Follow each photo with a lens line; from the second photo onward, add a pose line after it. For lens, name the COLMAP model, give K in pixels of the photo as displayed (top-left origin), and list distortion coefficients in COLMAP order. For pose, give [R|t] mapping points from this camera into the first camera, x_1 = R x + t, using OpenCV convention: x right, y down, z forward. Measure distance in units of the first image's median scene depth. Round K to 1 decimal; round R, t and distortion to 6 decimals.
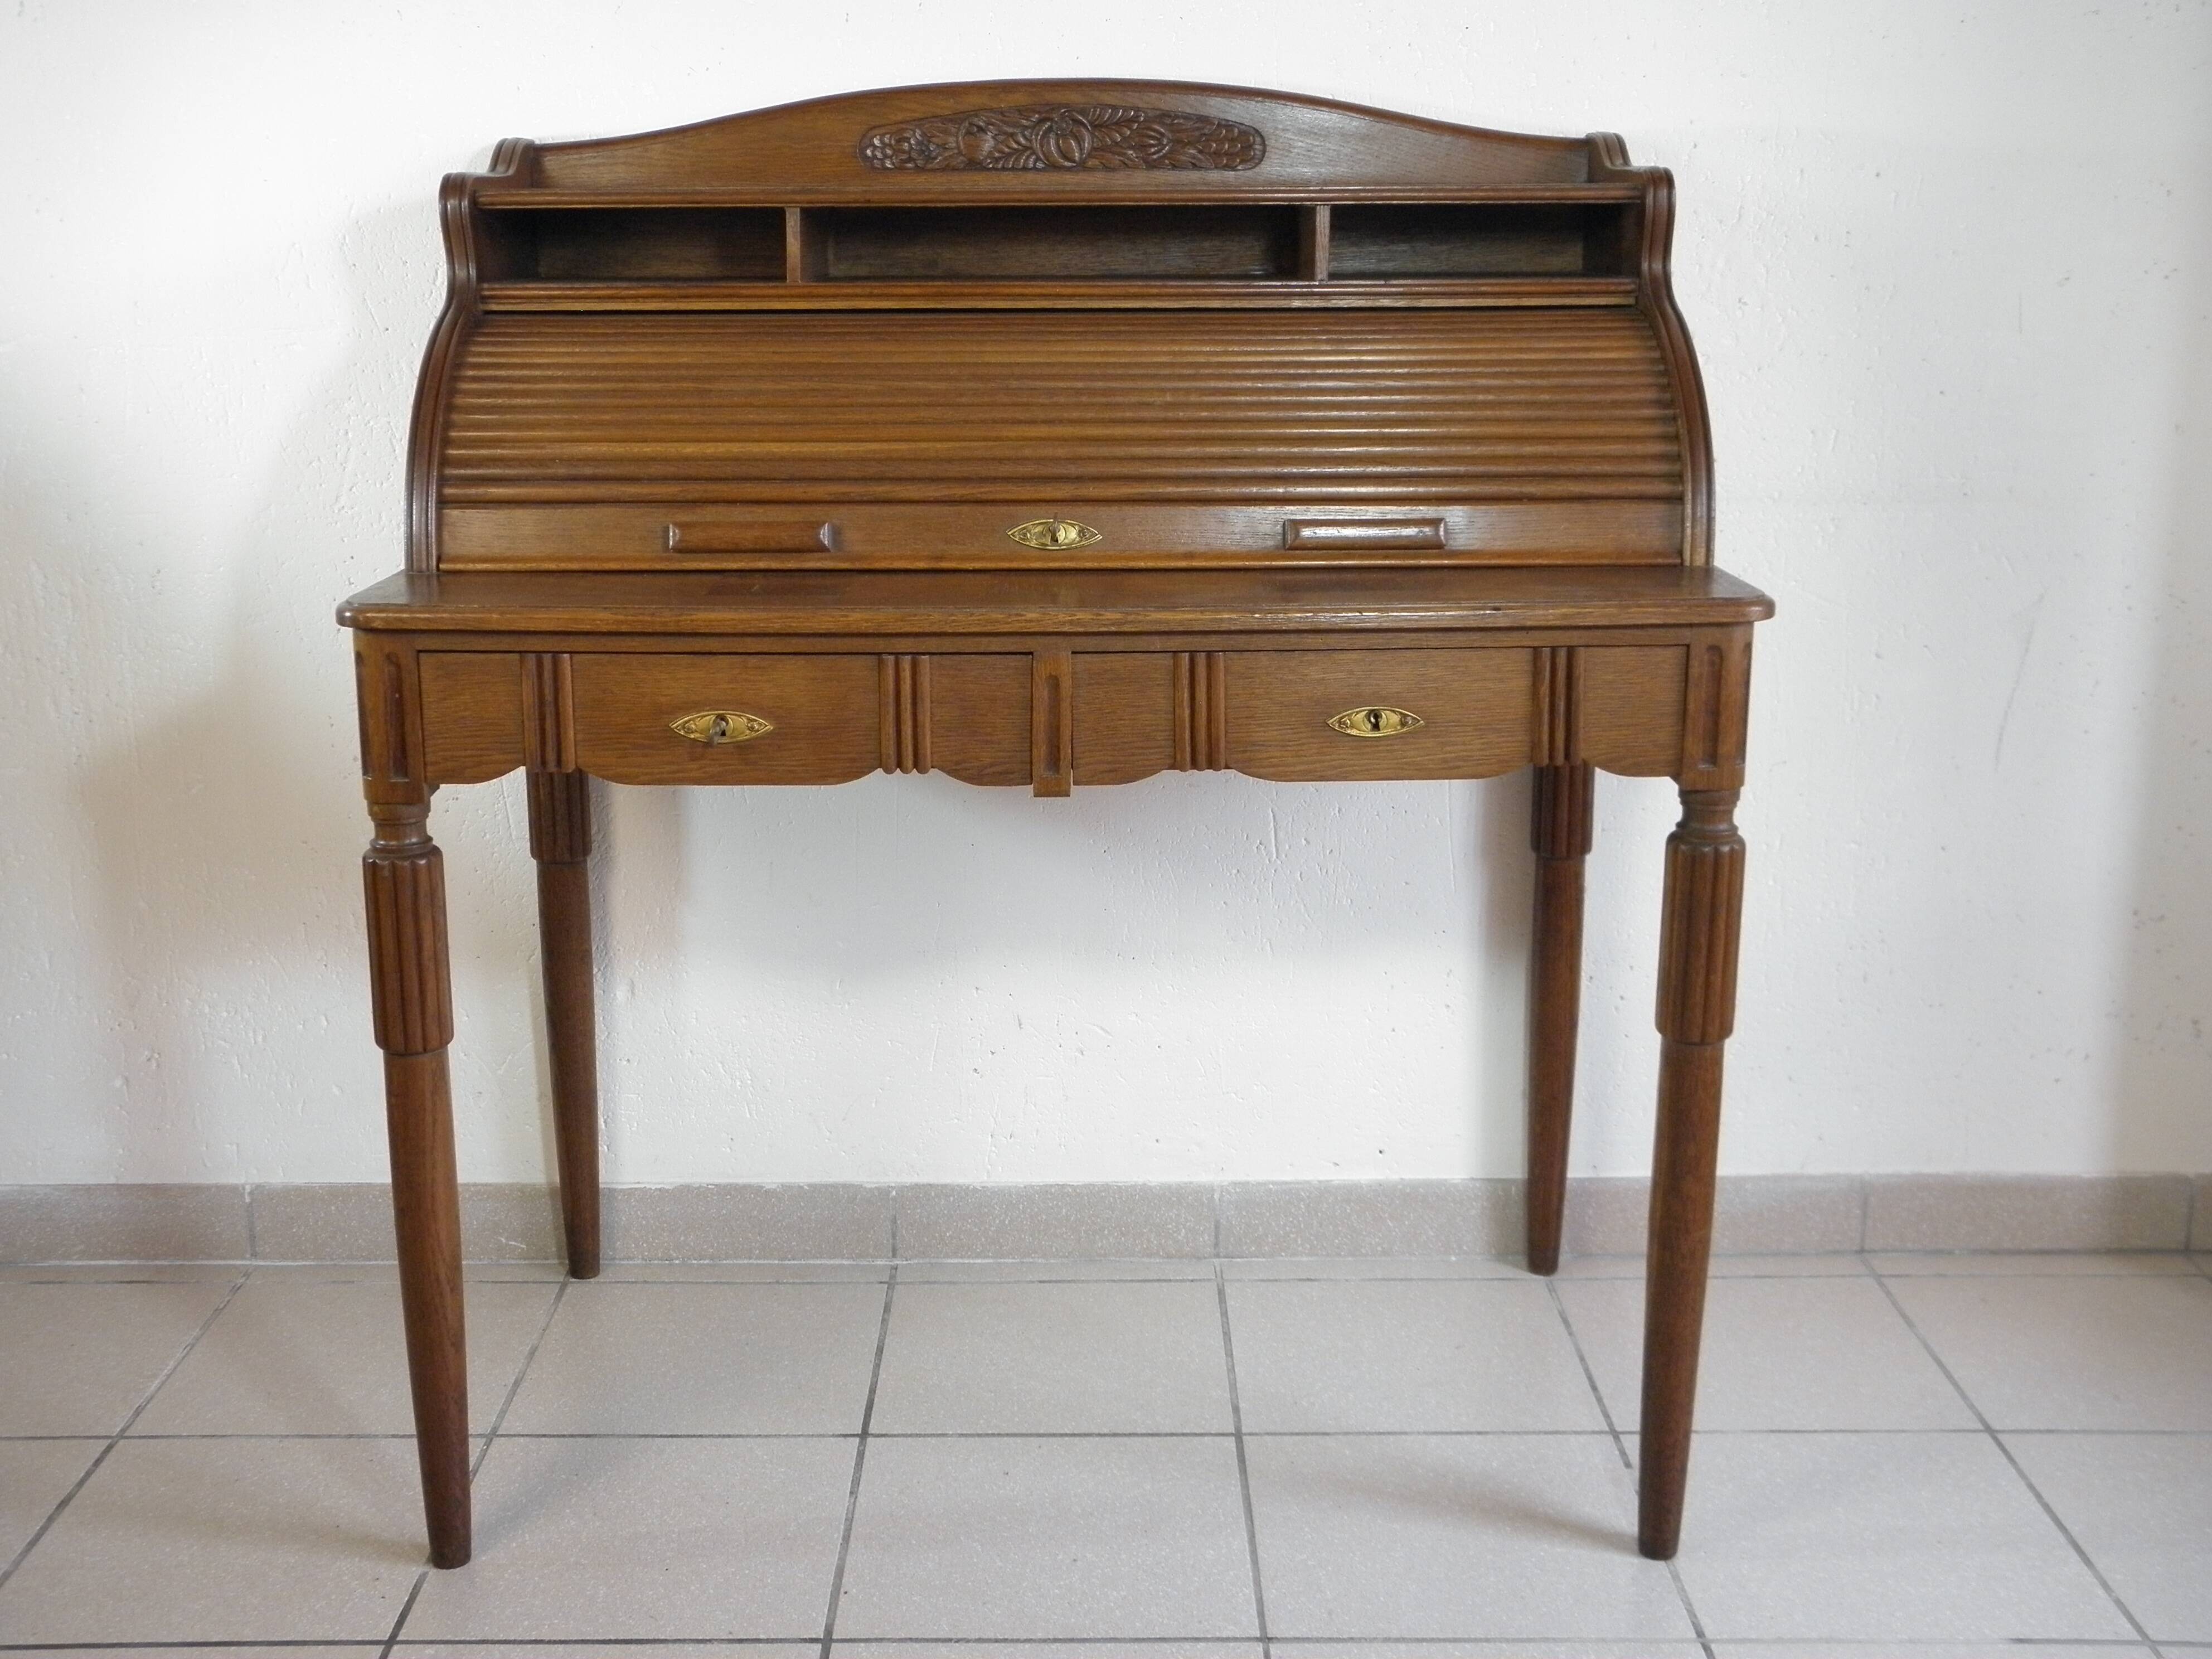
lens RADIAL K [[2511.4, 0, 1102.3], [0, 2511.4, 821.1], [0, 0, 1]] dist [-0.071414, 0.201290]
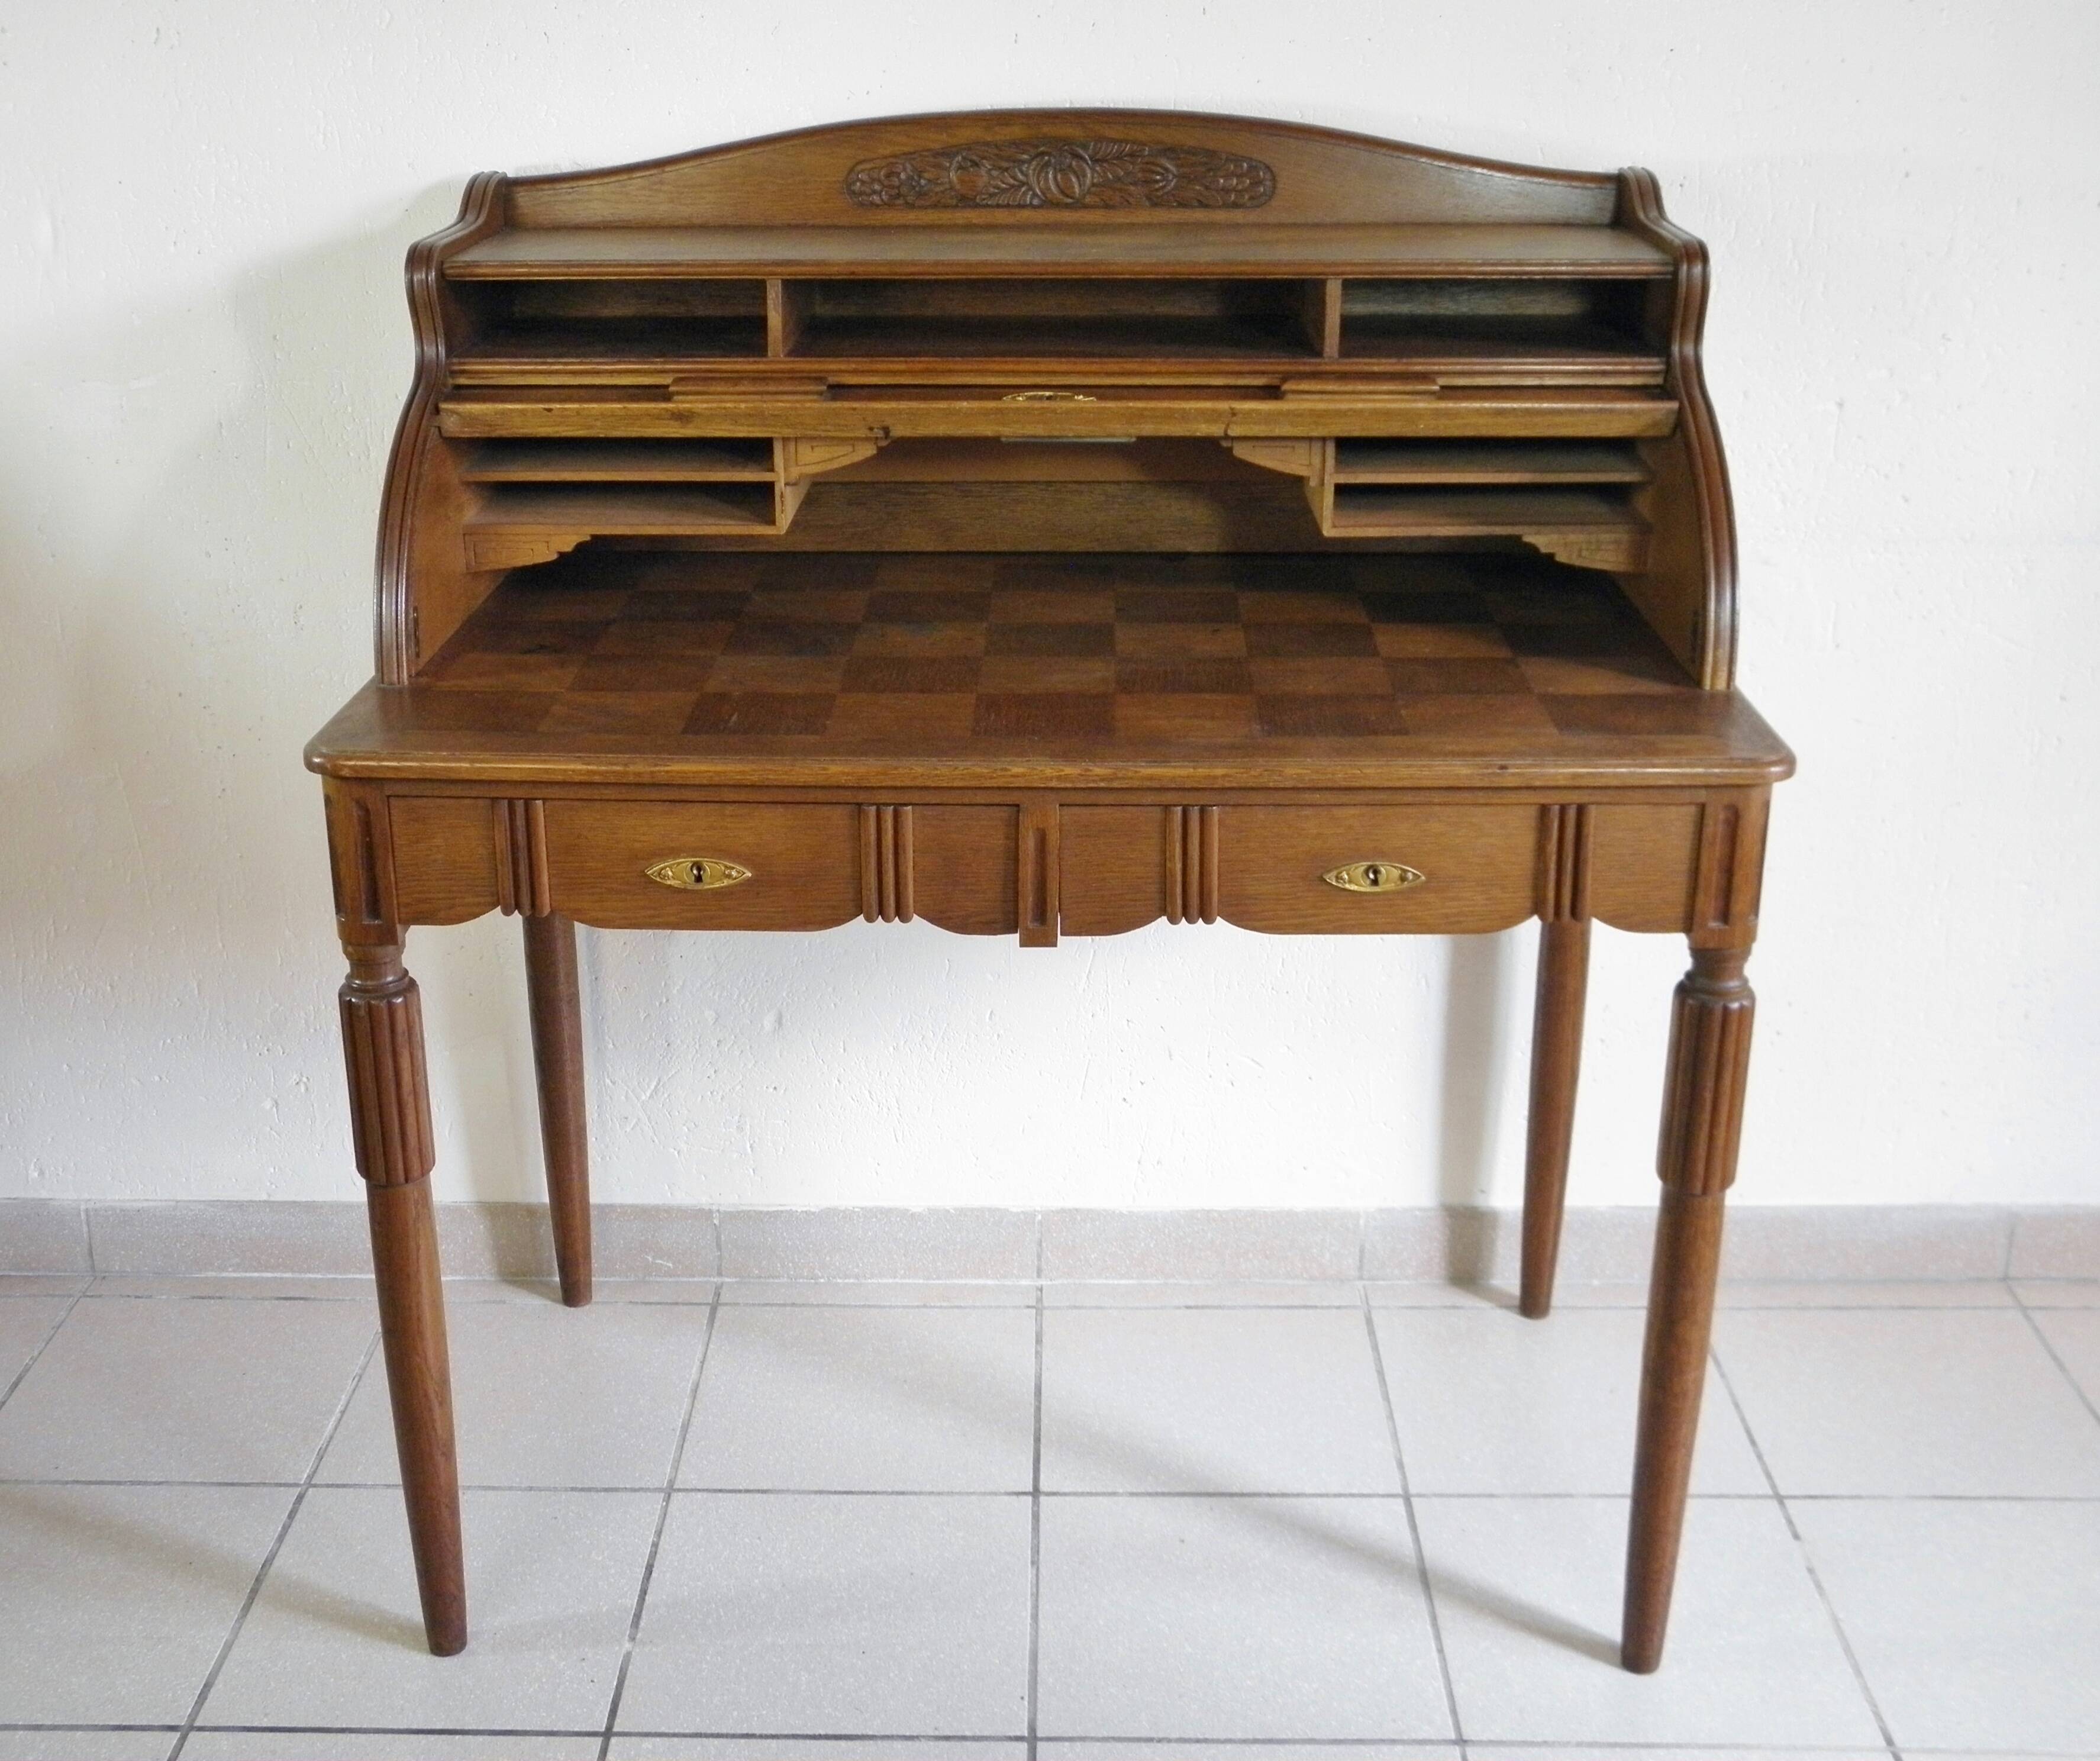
lens RADIAL K [[2520.1, 0, 1010.2], [0, 2520.1, 877.2], [0, 0, 1]] dist [-0.110614, 0.265386]
pose [[0.999099, 0.012156, -0.040667, 0.008081], [-0.007214, 0.992804, 0.119536, -0.145595], [0.041827, -0.119135, 0.991997, 0.035378]]
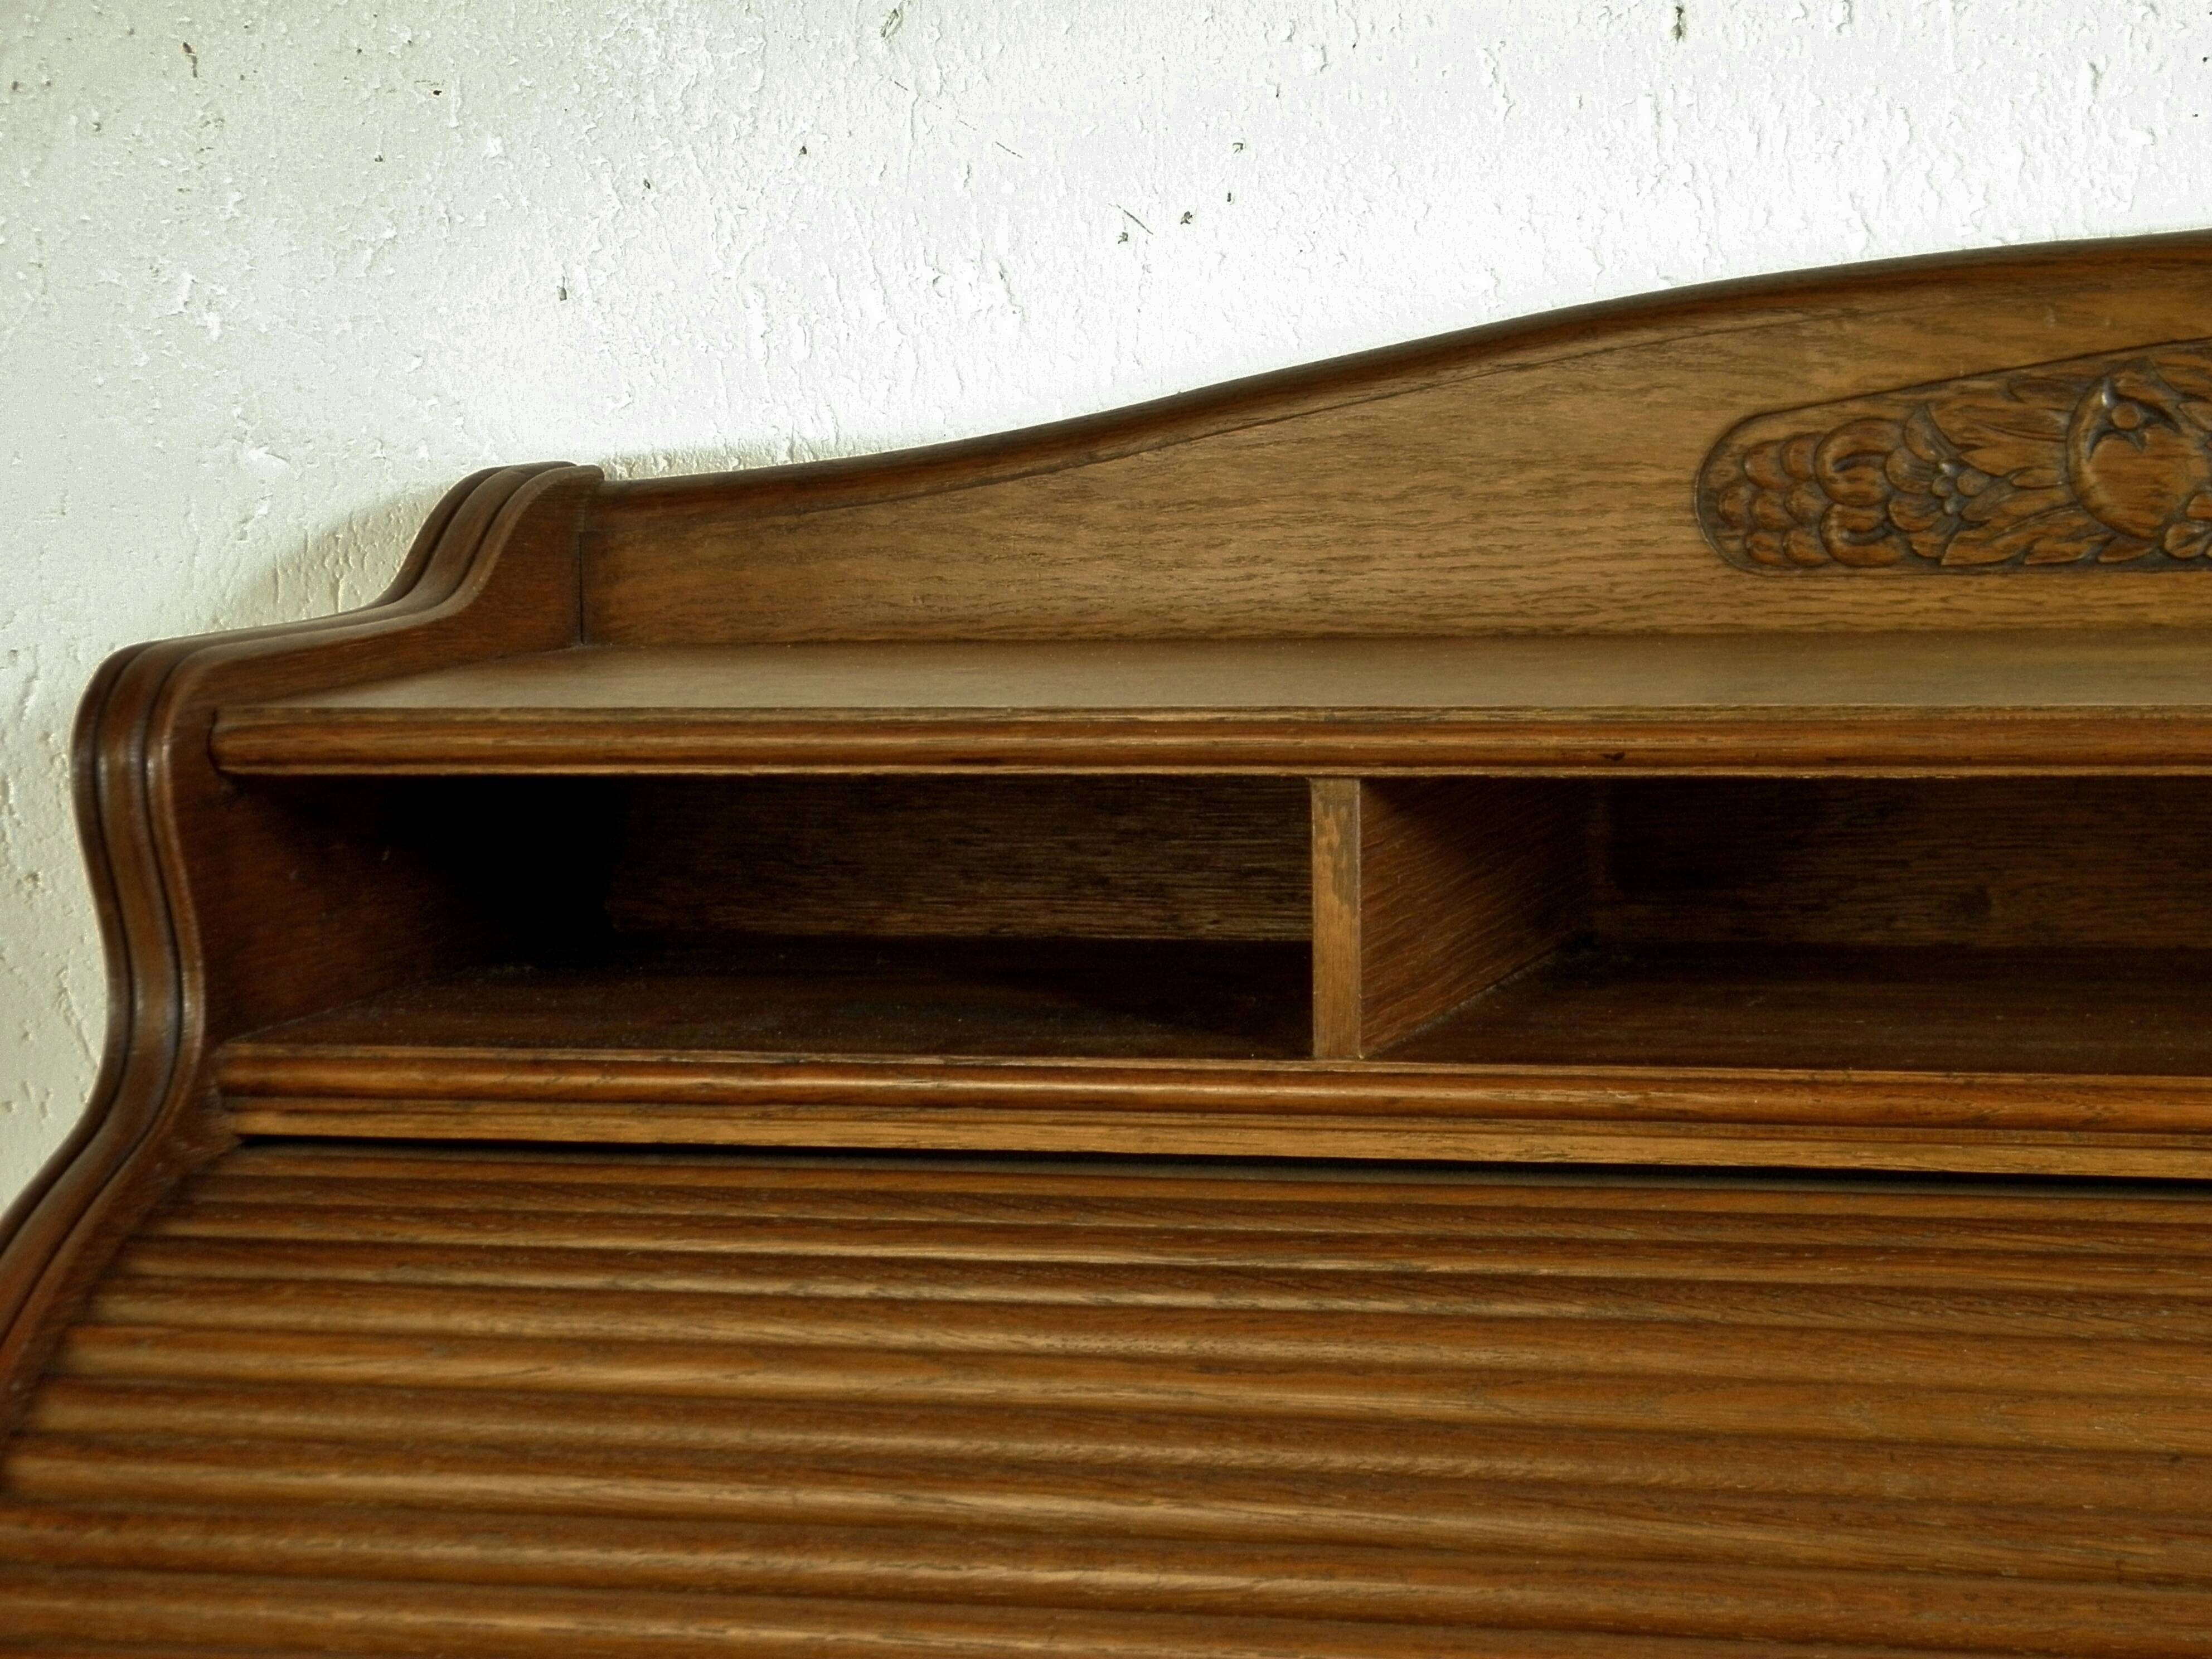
lens RADIAL K [[6100.2, 0, 1106.0], [0, 6100.2, 829.5], [0, 0, 1]] dist [0.424550, 0.174774]
pose [[0.956673, 0.007110, -0.291079, 0.043201], [-0.049593, 0.989073, -0.138835, -0.162621], [0.286911, 0.147255, 0.946572, 0.419488]]
